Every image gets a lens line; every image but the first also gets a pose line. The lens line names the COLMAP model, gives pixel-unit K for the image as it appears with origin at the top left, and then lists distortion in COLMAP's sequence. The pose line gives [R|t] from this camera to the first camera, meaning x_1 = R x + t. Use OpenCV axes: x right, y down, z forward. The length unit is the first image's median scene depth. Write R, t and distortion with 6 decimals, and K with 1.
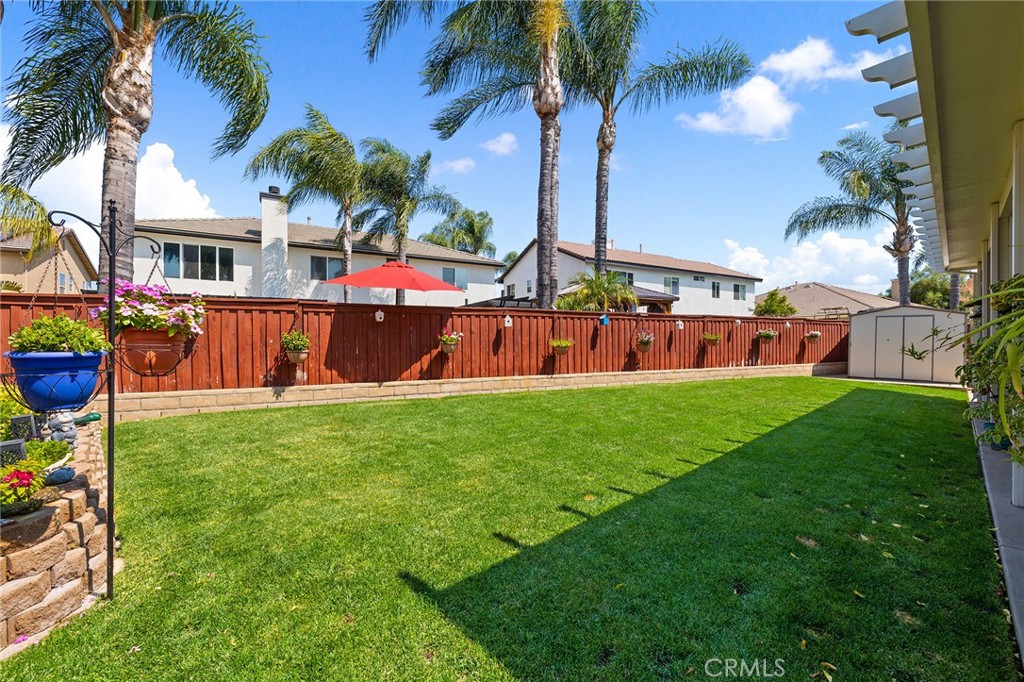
lens RADIAL K [[454.9, 0, 509.3], [0, 454.9, 334.8], [0, 0, 1]] dist [-0.002333, -0.000098]
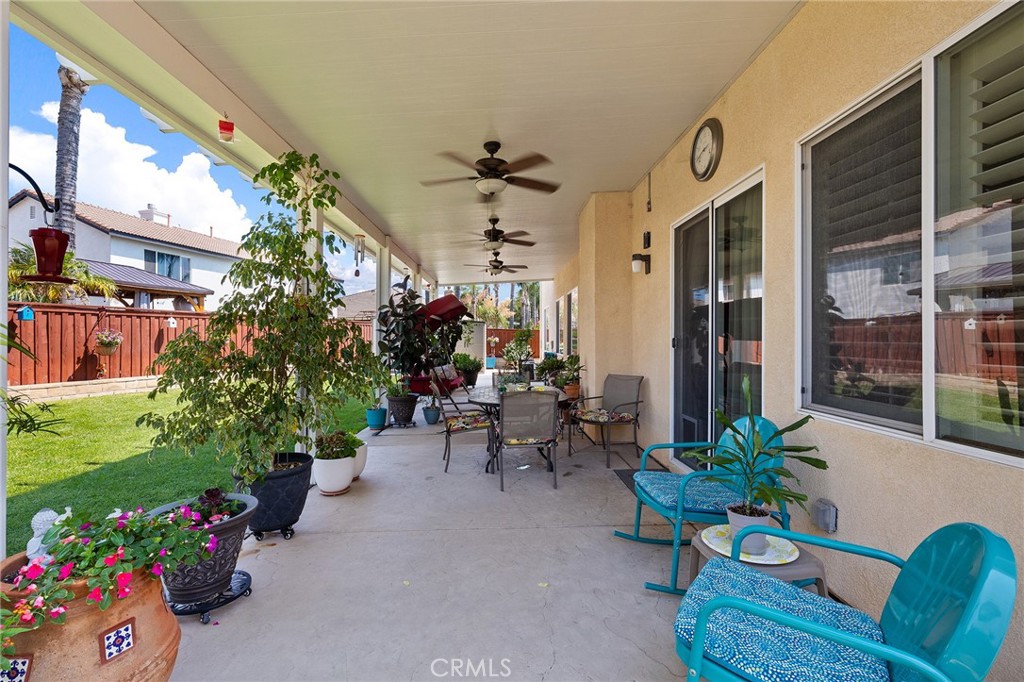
lens RADIAL K [[454.9, 0, 509.3], [0, 454.9, 334.8], [0, 0, 1]] dist [-0.002333, -0.000098]
pose [[0.689783, 0.008741, 0.723964, 0.217201], [-0.014101, 0.999900, 0.001362, -0.010057], [-0.723879, -0.011148, 0.689837, -0.064199]]
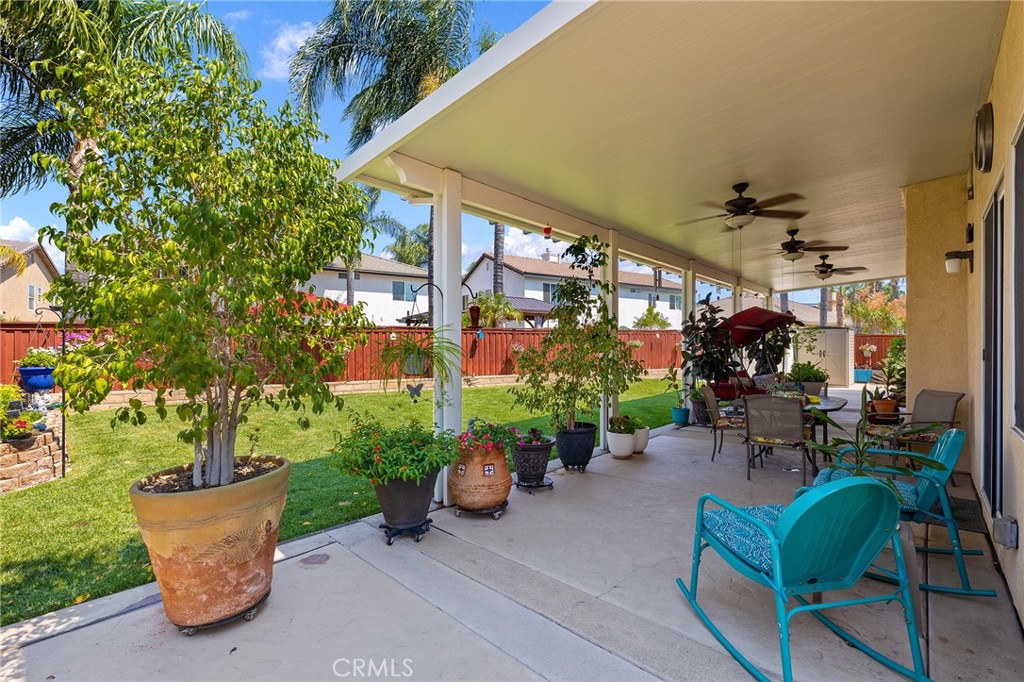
lens RADIAL K [[447.5, 0, 512.0], [0, 447.5, 341.0], [0, 0, 1]] dist [-0.000776, -0.000028]
pose [[0.998977, -0.001084, 0.045216, 0.240618], [0.000949, 0.999995, 0.003011, -0.018237], [-0.045219, -0.002965, 0.998973, -0.254437]]
